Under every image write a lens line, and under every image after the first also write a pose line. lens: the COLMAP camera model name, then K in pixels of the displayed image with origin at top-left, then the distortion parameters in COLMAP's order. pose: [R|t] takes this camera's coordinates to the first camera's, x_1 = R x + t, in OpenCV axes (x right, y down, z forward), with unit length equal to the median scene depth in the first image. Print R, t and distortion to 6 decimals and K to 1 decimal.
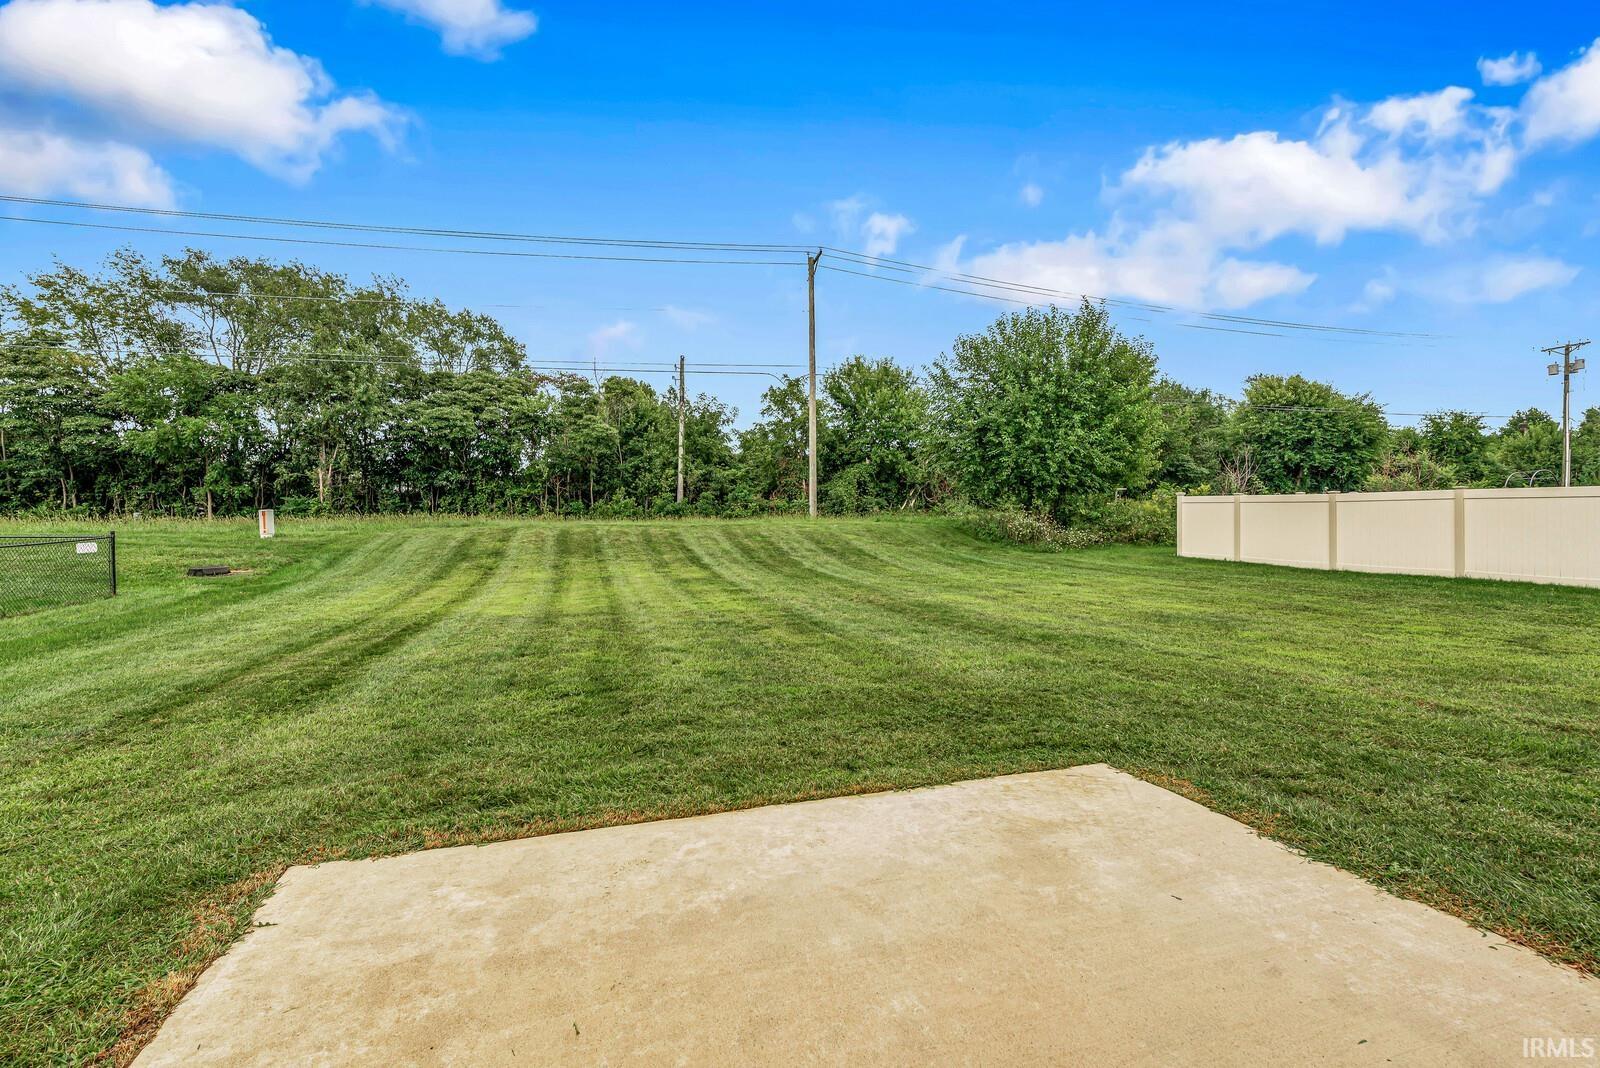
lens RADIAL K [[721.0, 0, 800.0], [0, 721.0, 534.0], [0, 0, 1]] dist [0.001871, -0.001024]
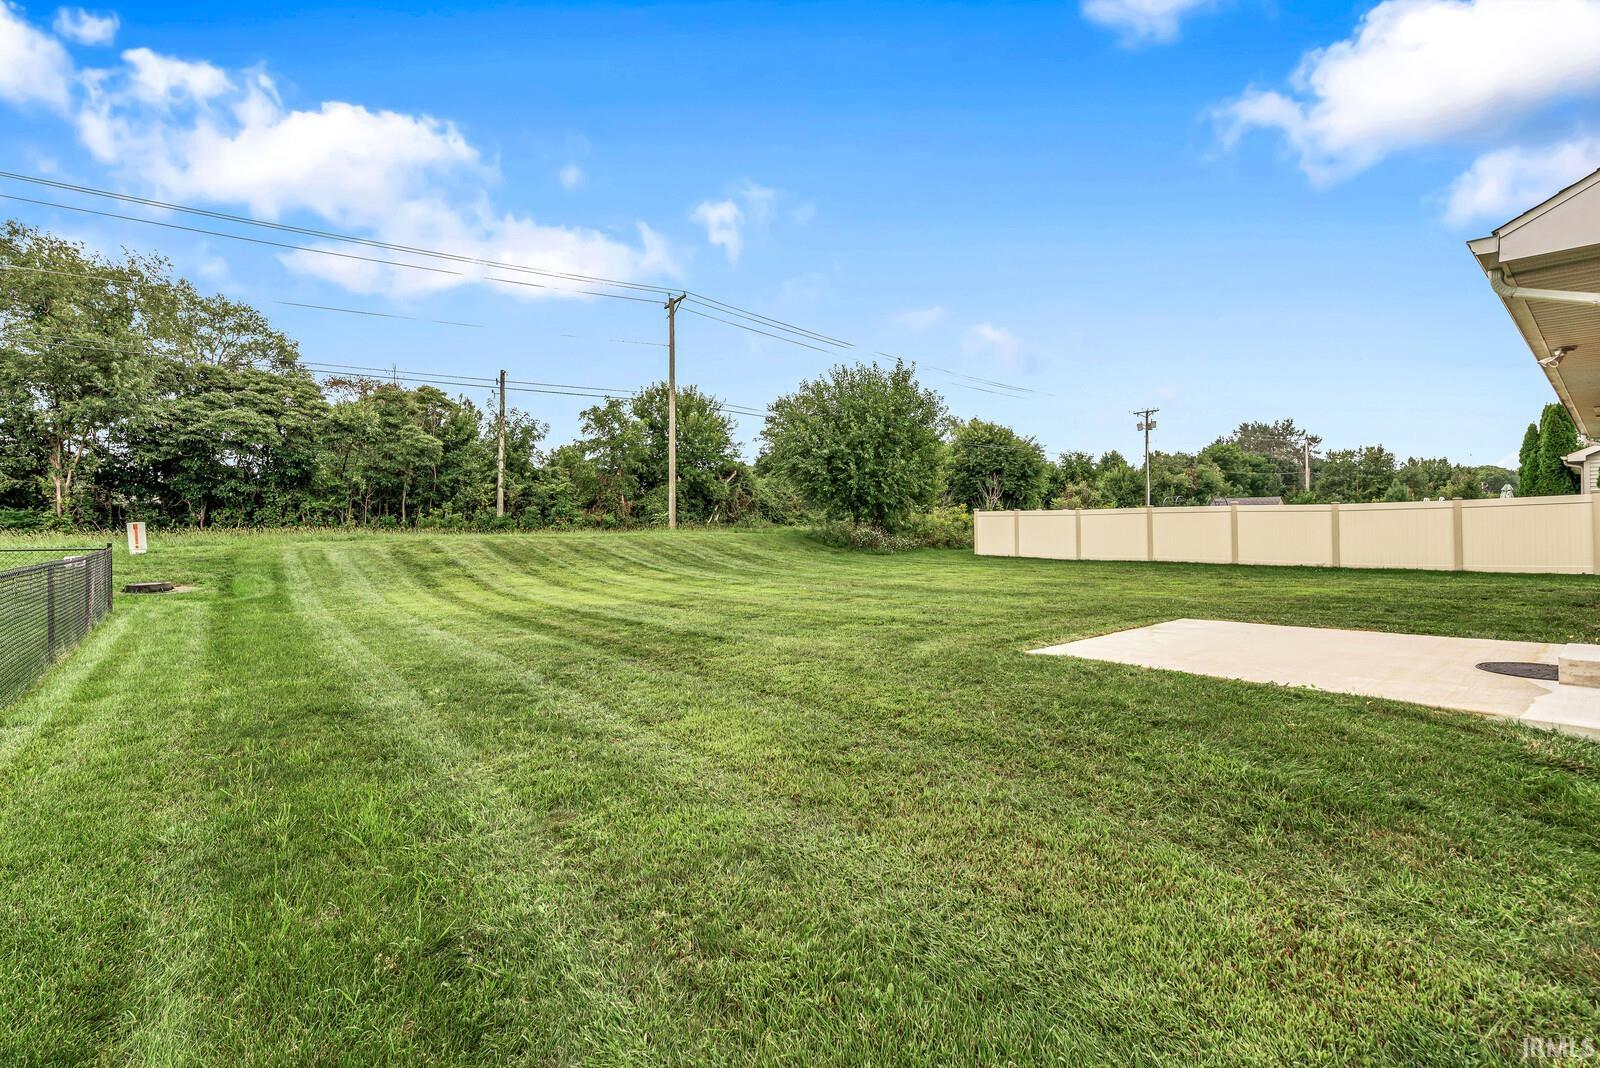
lens RADIAL K [[721.0, 0, 800.0], [0, 721.0, 534.0], [0, 0, 1]] dist [0.001871, -0.001024]
pose [[0.920248, -0.007987, 0.391253, -0.176353], [0.017251, 0.999648, -0.020168, 0.007041], [-0.390954, 0.025309, 0.920062, -0.074811]]
